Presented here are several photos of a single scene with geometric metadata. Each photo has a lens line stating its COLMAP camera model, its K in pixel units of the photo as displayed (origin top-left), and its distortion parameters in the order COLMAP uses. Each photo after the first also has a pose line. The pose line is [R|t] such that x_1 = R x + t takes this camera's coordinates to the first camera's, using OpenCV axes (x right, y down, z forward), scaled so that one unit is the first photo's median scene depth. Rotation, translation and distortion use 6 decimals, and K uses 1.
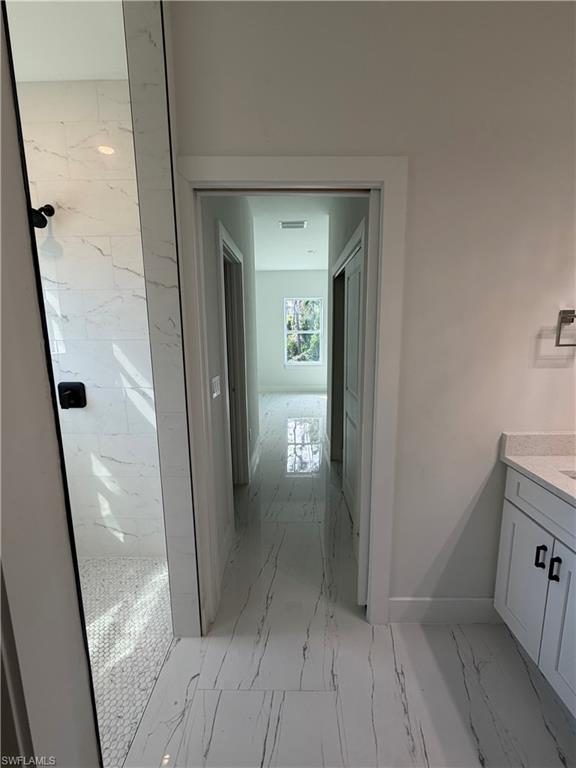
lens RADIAL K [[324.2, 0, 289.1], [0, 324.2, 385.7], [0, 0, 1]] dist [0.000806, 0.000021]
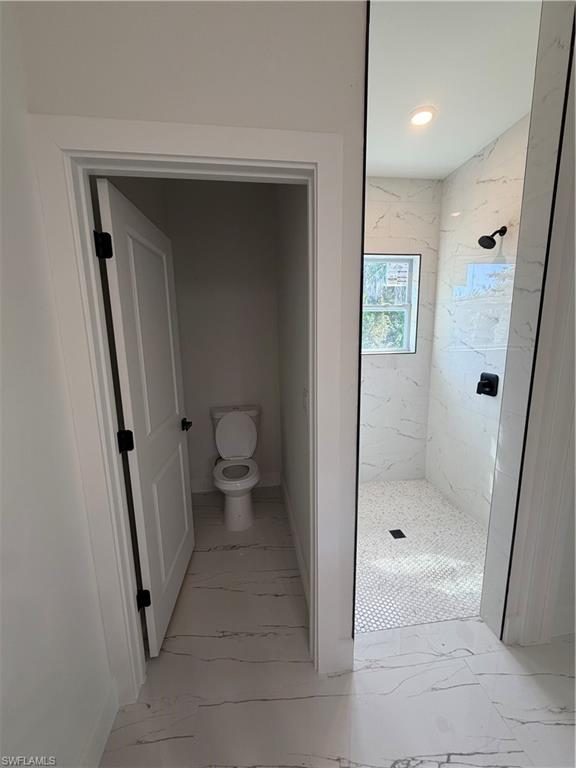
lens RADIAL K [[310.9, 0, 287.4], [0, 310.9, 384.7], [0, 0, 1]] dist [-0.001004, -0.000126]
pose [[0.139371, 0.174114, -0.974813, 0.375177], [-0.142736, 0.977672, 0.154218, -0.044344], [0.979899, 0.117648, 0.161111, 0.094868]]
